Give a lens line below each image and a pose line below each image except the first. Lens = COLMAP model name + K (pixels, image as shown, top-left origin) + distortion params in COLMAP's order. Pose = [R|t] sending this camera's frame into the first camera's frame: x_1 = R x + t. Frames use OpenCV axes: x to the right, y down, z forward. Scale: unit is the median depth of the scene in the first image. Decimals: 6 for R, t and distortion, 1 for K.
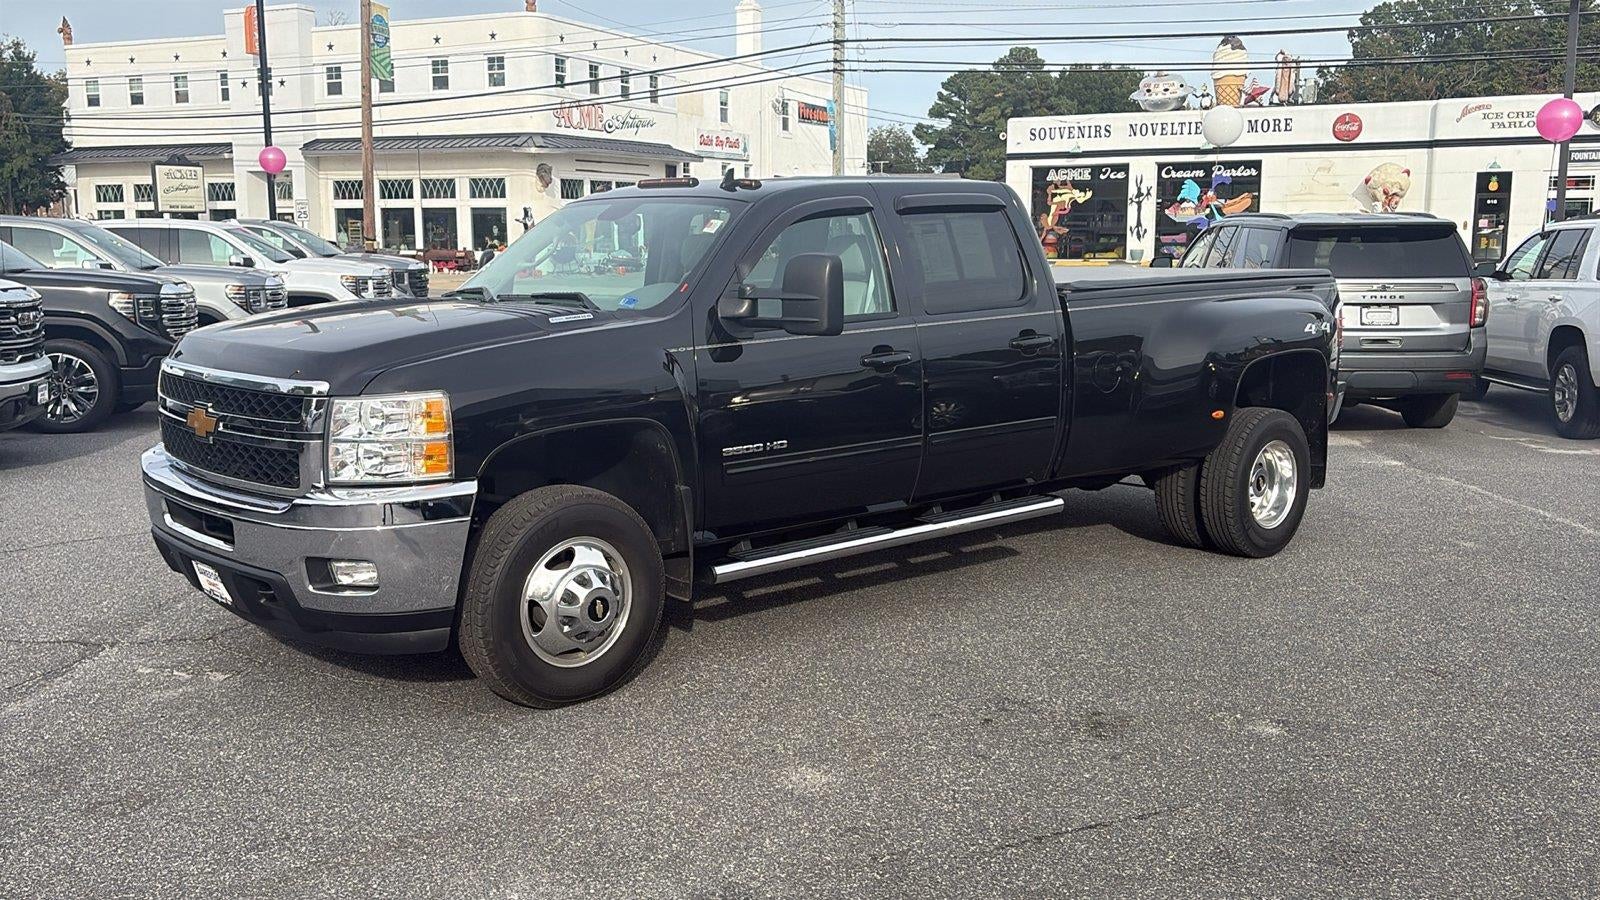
lens RADIAL K [[1481.7, 0, 748.5], [0, 1481.7, 445.5], [0, 0, 1]] dist [0.072904, -0.115047]
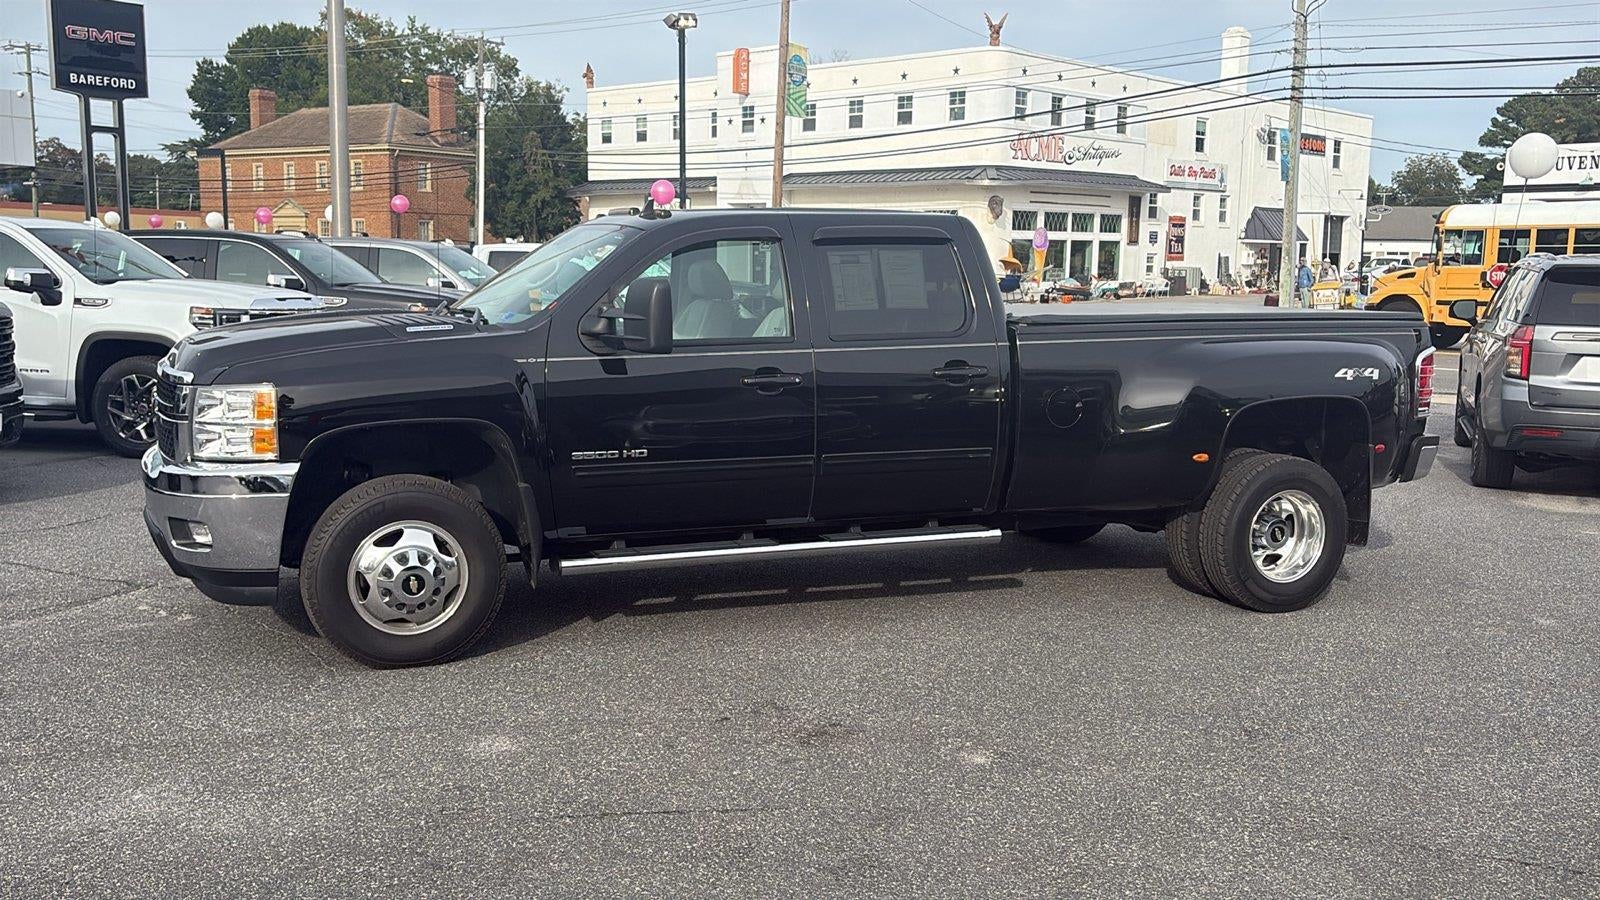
lens RADIAL K [[1474.5, 0, 791.7], [0, 1474.5, 469.5], [0, 0, 1]] dist [0.104655, -0.198063]
pose [[0.949490, 0.062267, -0.307556, 0.225888], [-0.063704, 0.997954, 0.005376, -0.000834], [0.307262, 0.014488, 0.951515, 0.003001]]
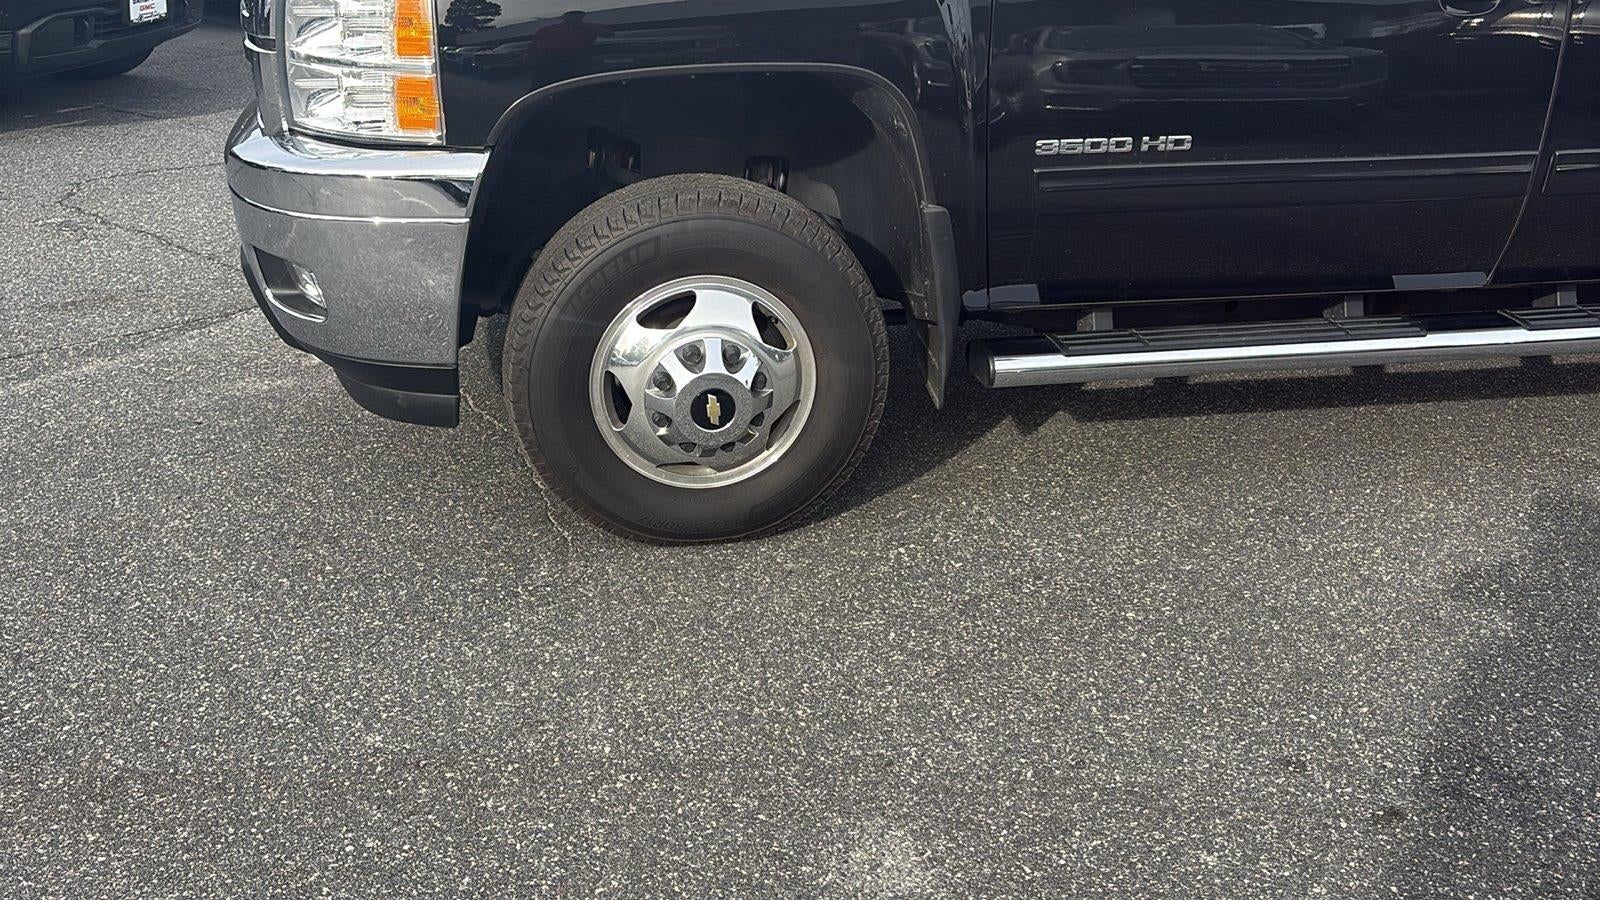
lens RADIAL K [[1474.5, 0, 791.7], [0, 1474.5, 469.5], [0, 0, 1]] dist [0.104655, -0.198063]
pose [[0.866179, 0.220295, -0.448558, 0.079985], [-0.093058, 0.952997, 0.288335, -0.014393], [0.490993, -0.208007, 0.845966, 0.232382]]
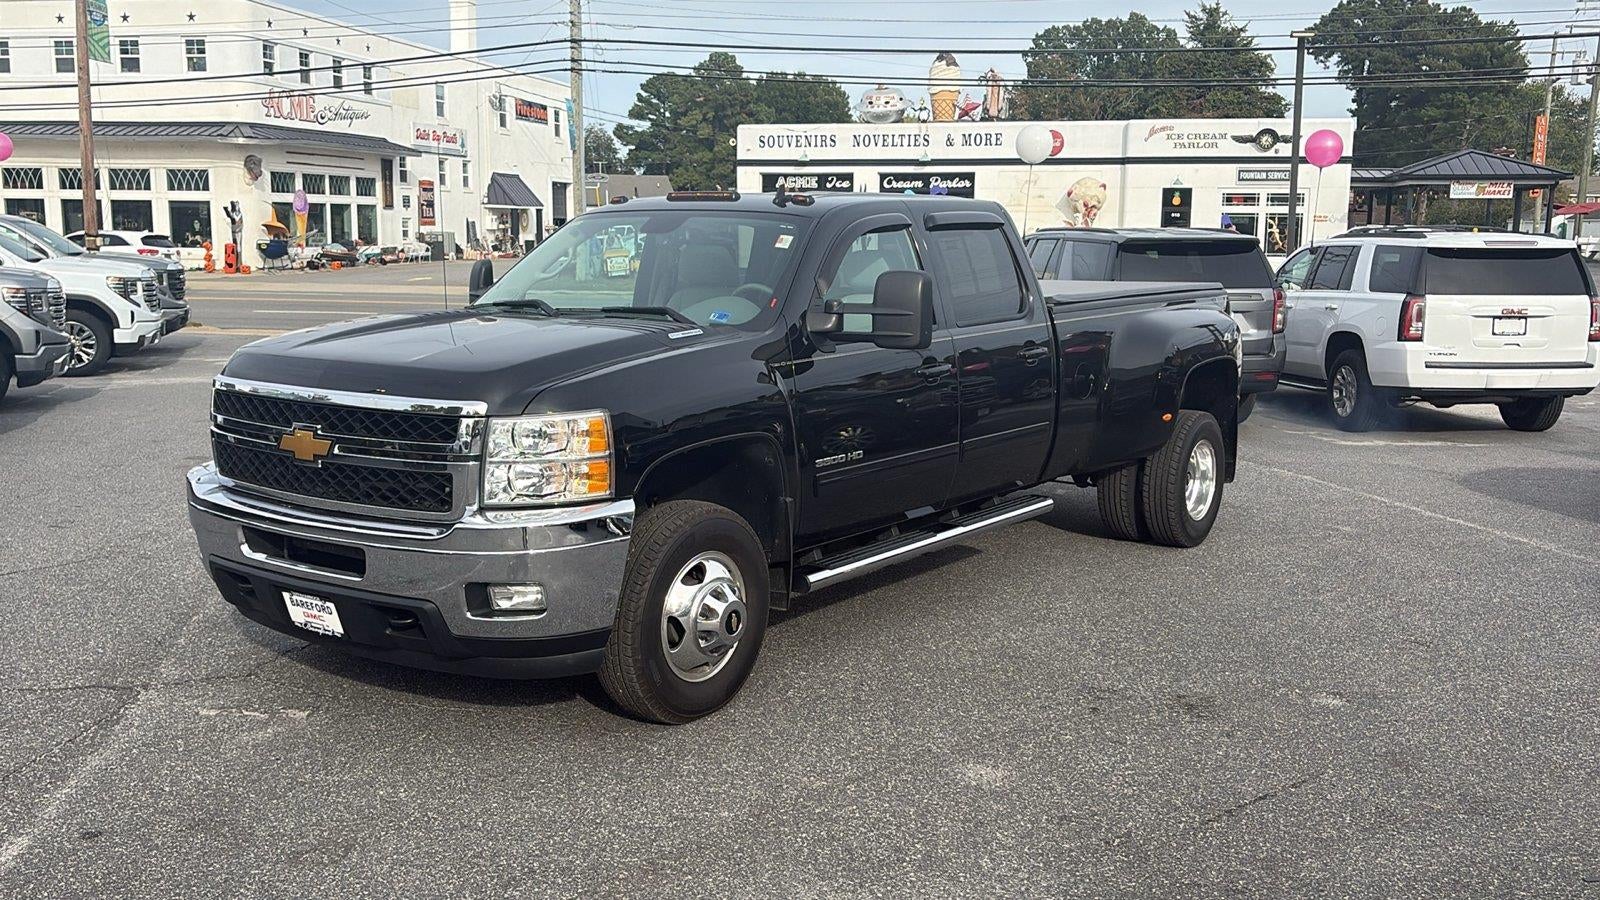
lens RADIAL K [[1484.1, 0, 800.0], [0, 1484.1, 450.0], [0, 0, 1]] dist [0.076533, -0.135801]
pose [[0.971395, -0.021104, 0.236529, -0.128188], [0.020537, 0.999777, 0.004859, -0.004769], [-0.236579, 0.000138, 0.971612, 0.003379]]
